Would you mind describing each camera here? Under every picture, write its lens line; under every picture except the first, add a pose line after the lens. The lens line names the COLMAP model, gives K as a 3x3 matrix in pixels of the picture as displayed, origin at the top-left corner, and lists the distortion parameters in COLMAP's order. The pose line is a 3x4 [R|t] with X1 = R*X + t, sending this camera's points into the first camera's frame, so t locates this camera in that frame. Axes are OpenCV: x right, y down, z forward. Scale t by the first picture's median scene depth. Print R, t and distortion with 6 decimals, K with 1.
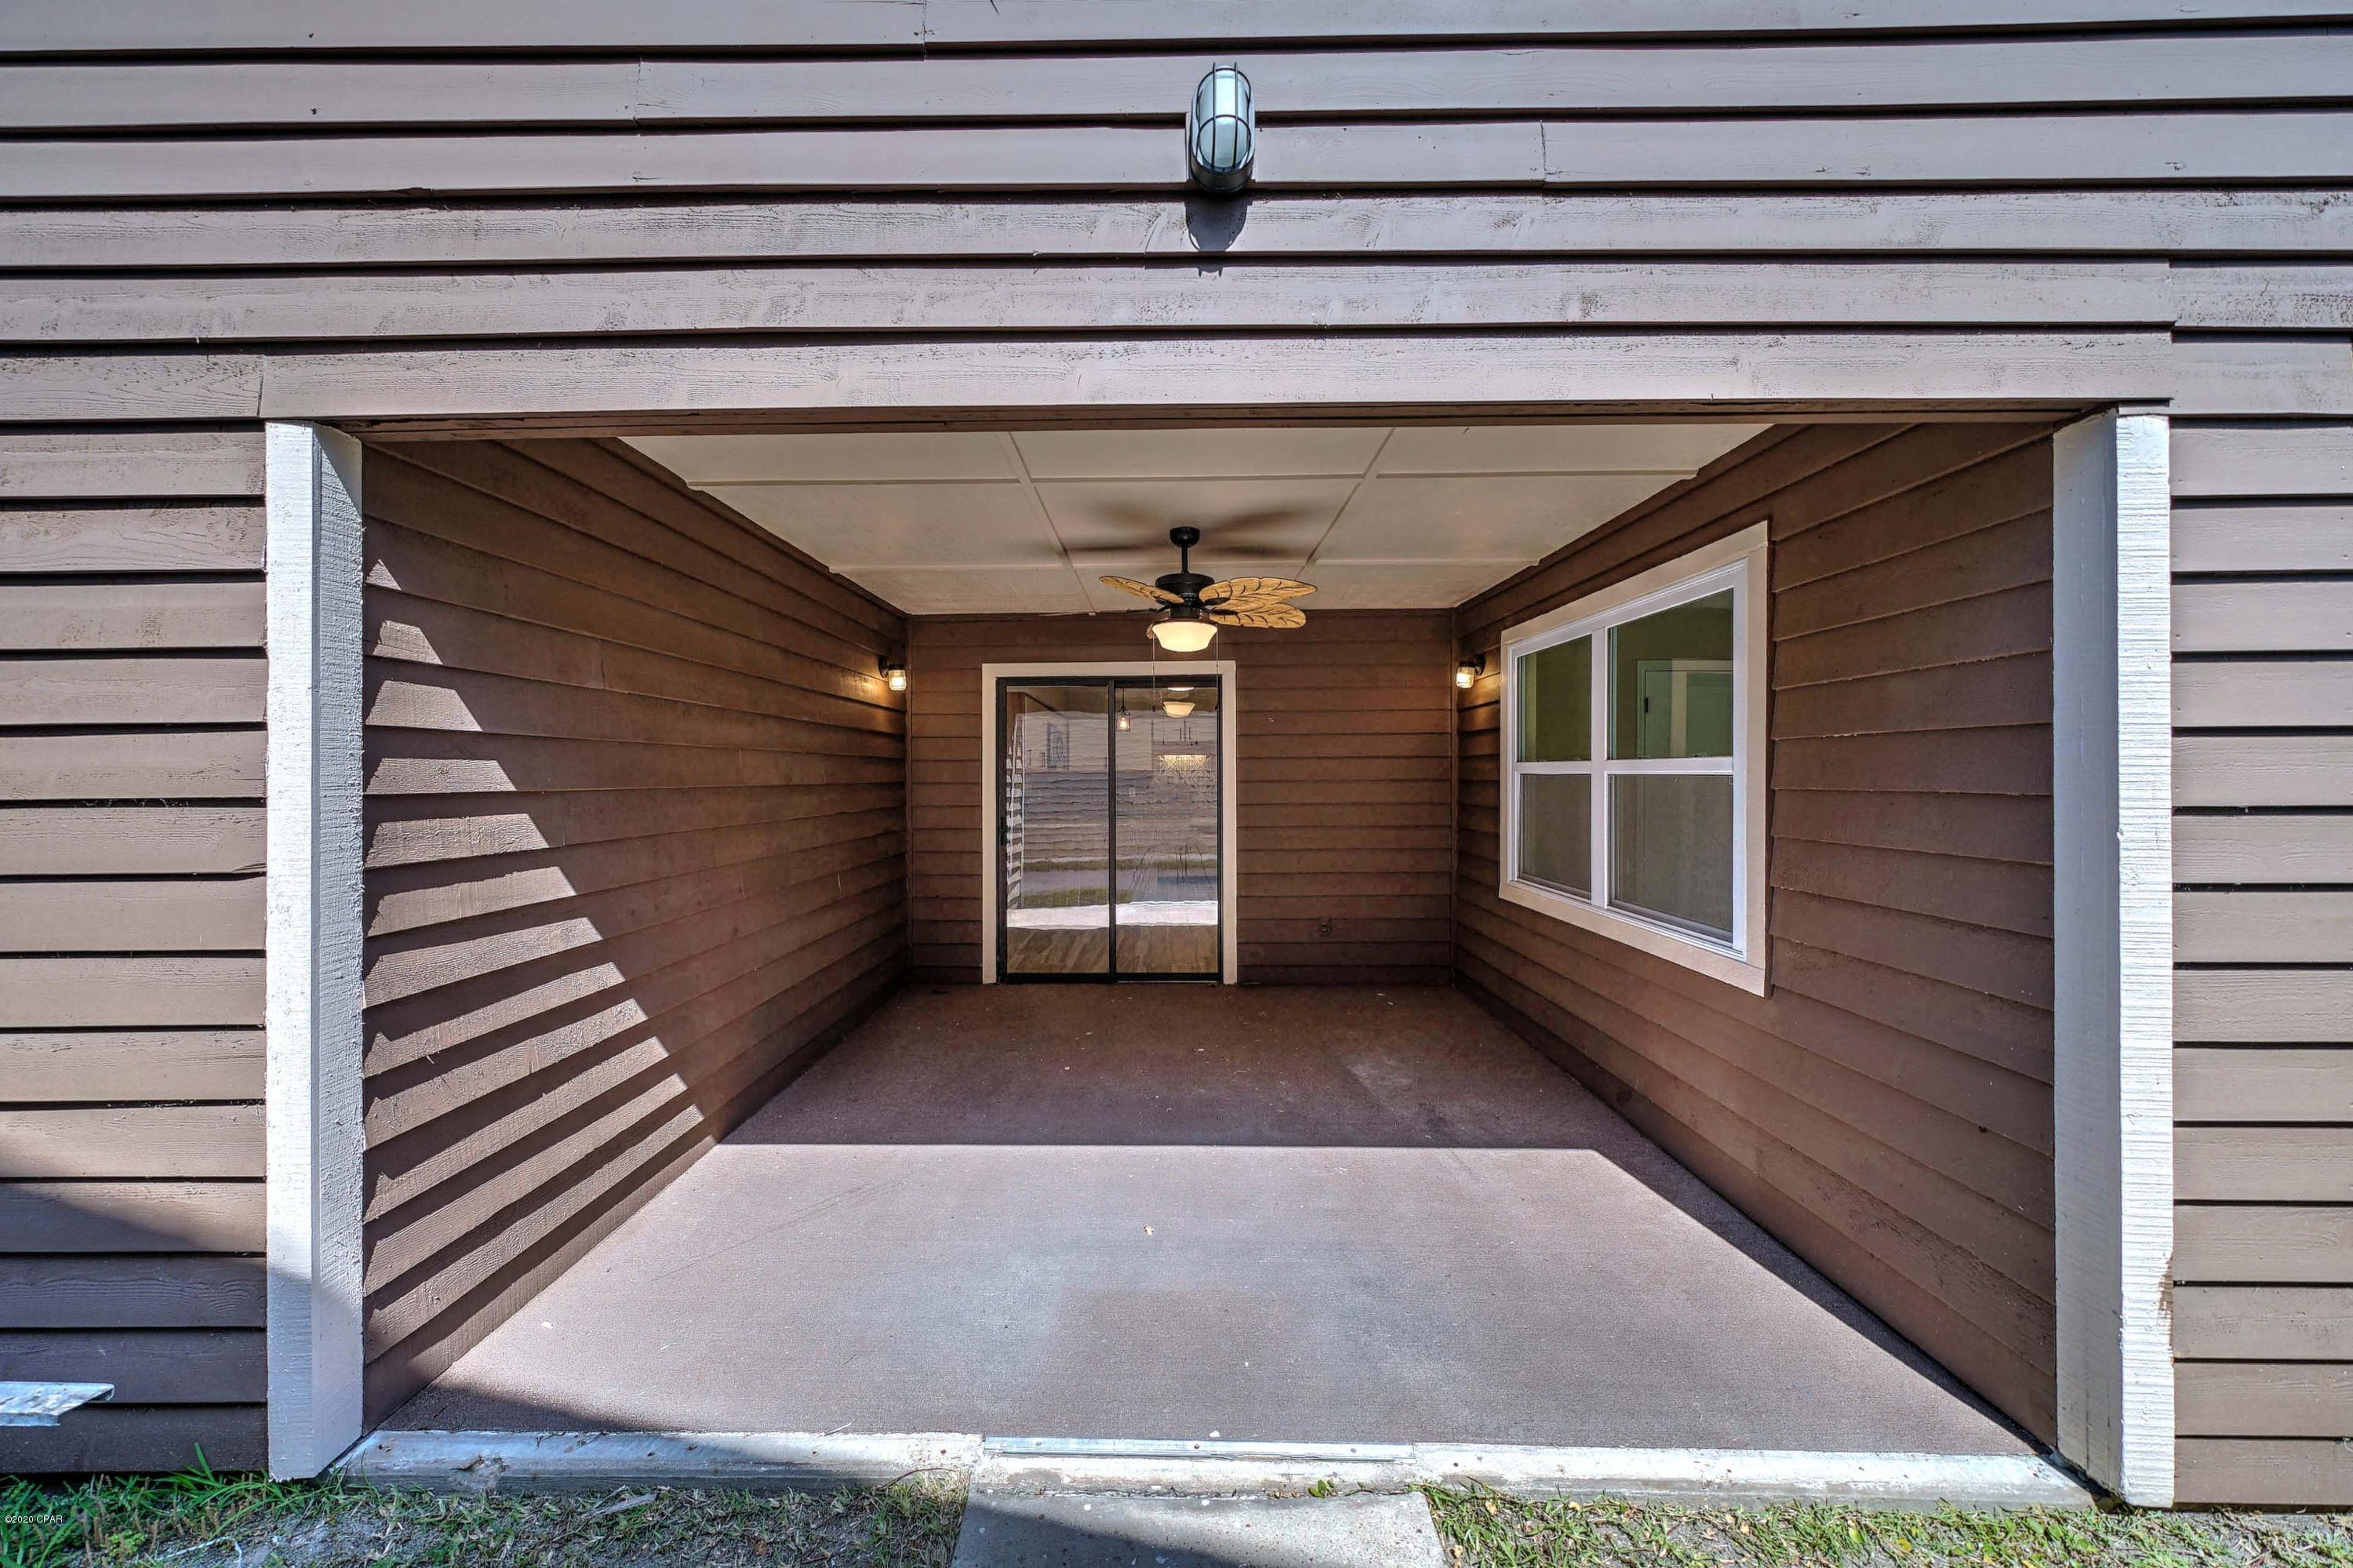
lens RADIAL K [[818.4, 0, 1168.7], [0, 818.4, 774.2], [0, 0, 1]] dist [0.002220, 0.000052]
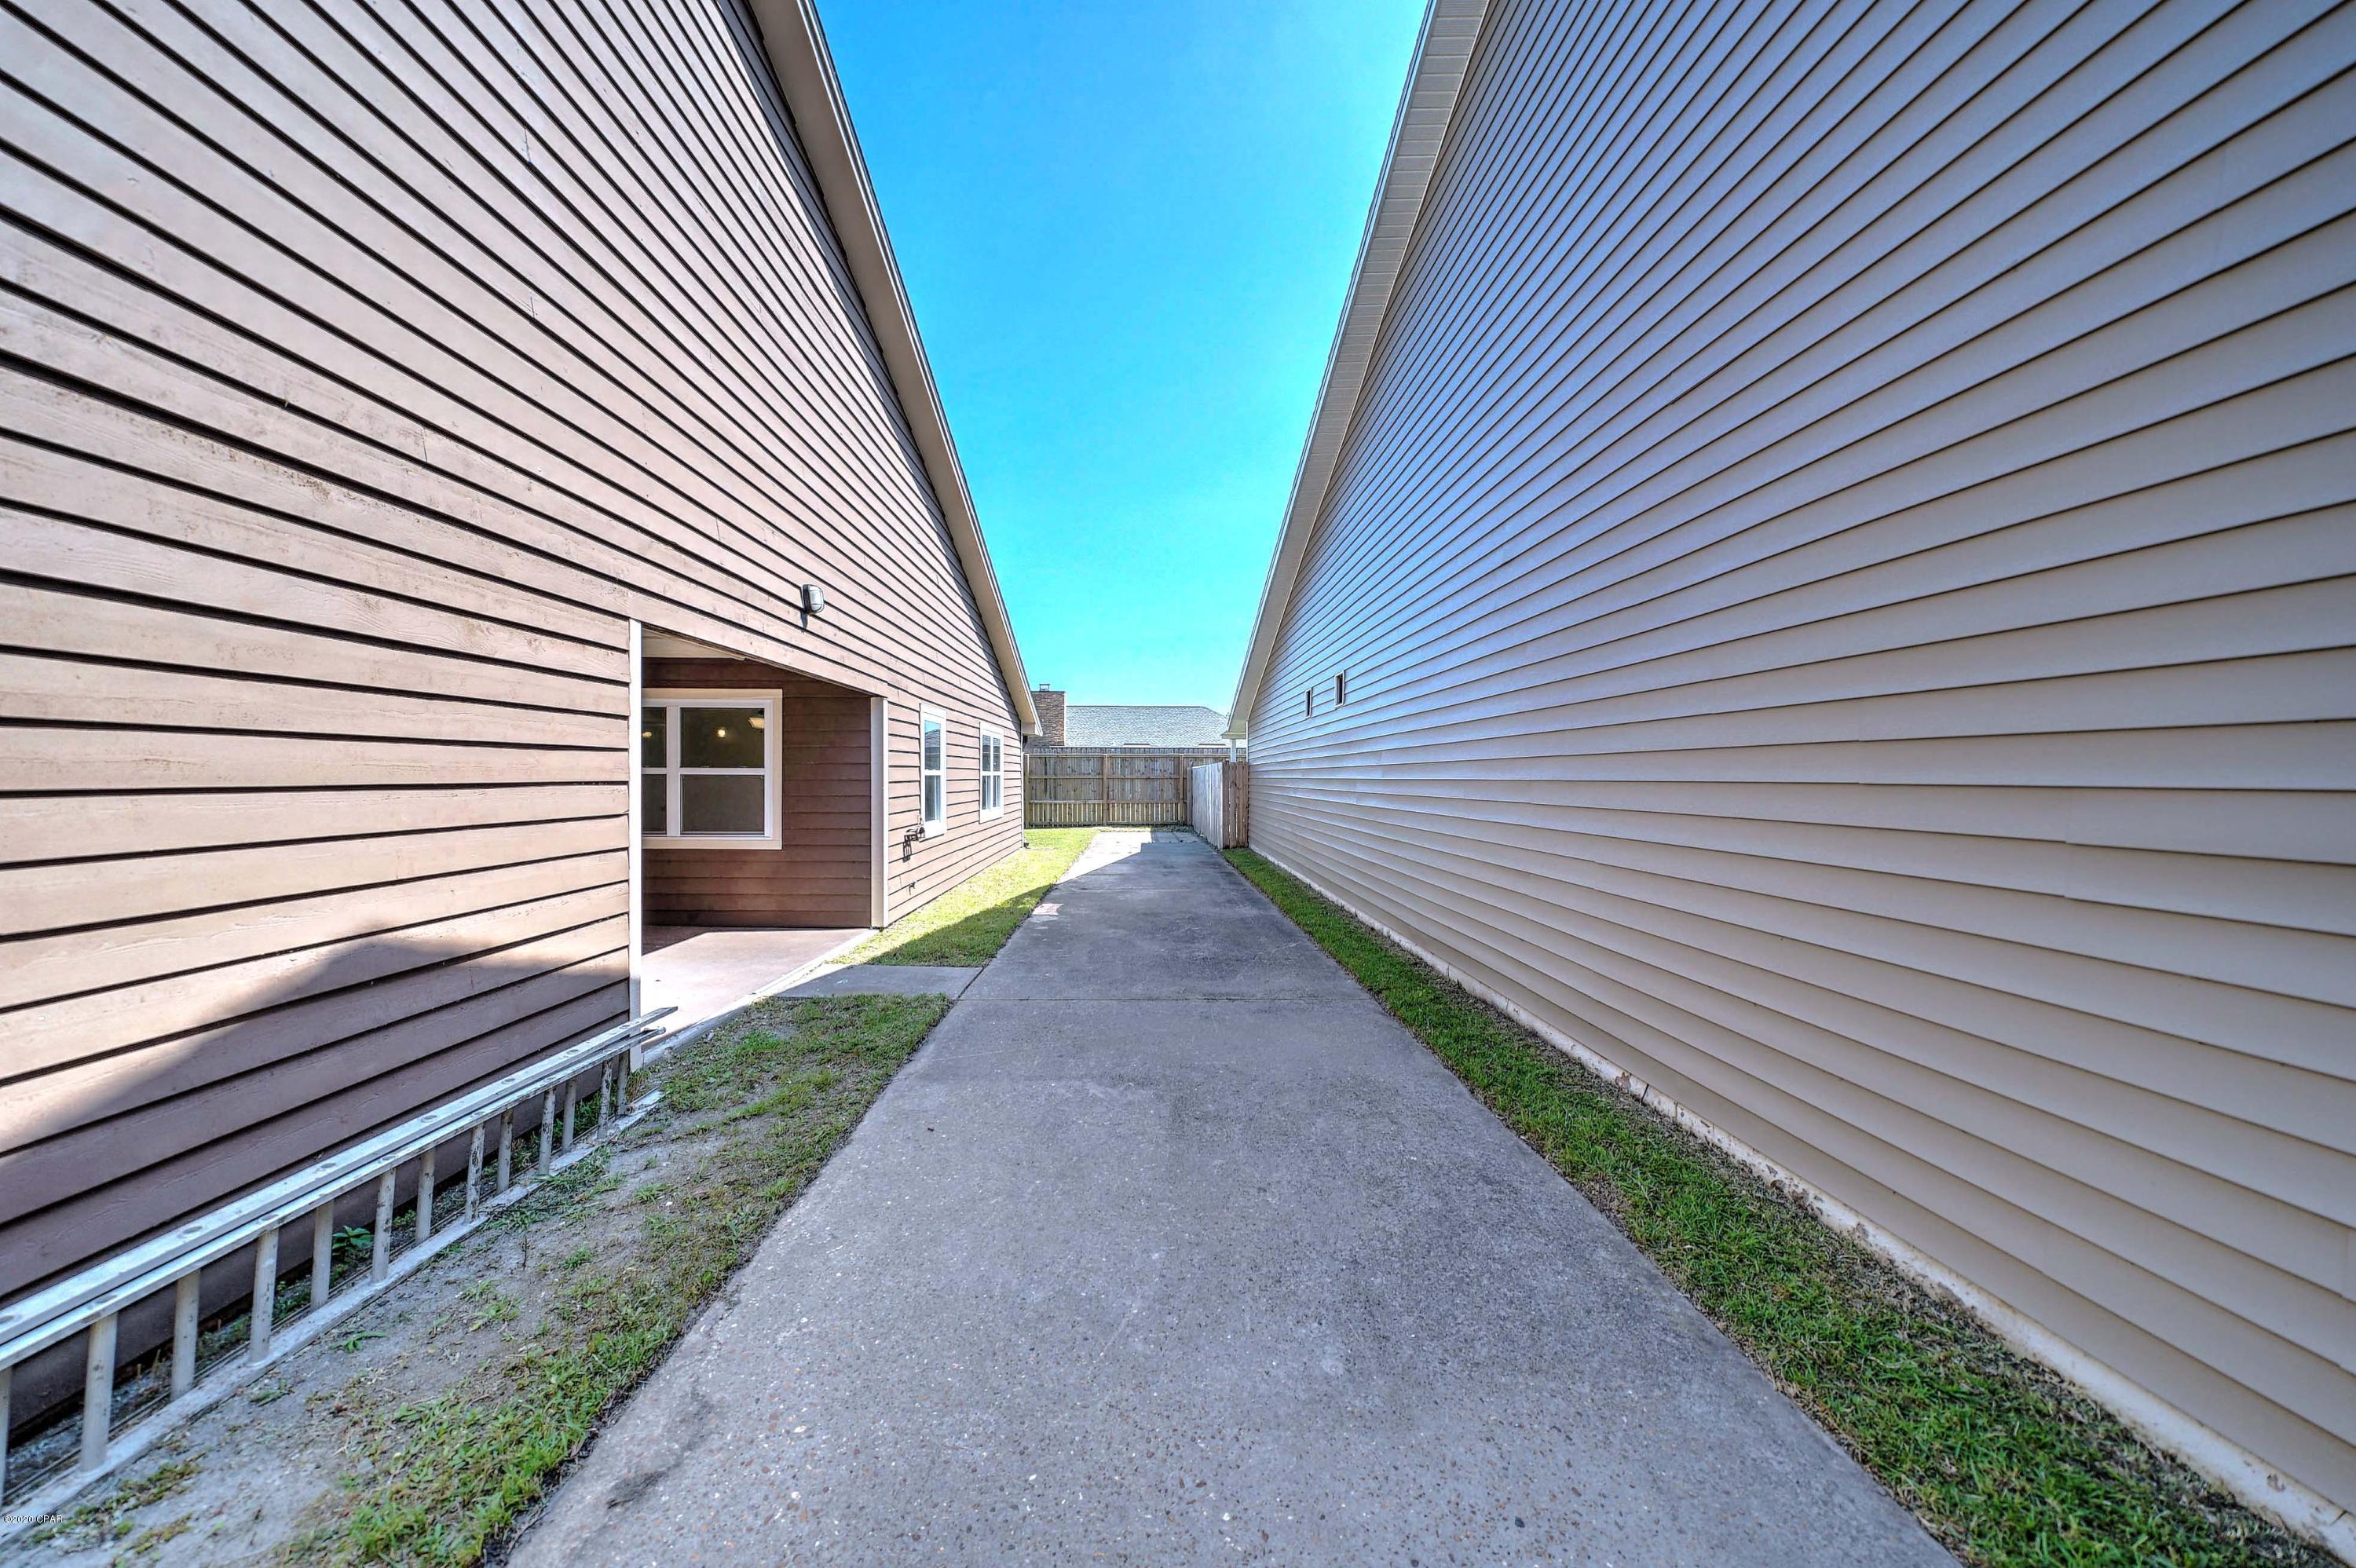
lens RADIAL K [[819.4, 0, 1179.6], [0, 819.4, 782.8], [0, 0, 1]] dist [0.002220, 0.000052]
pose [[-0.057709, -0.002697, 0.998330, -2.243085], [-0.005932, 0.999980, 0.002358, 0.013289], [-0.998316, -0.005786, -0.057723, -0.266885]]
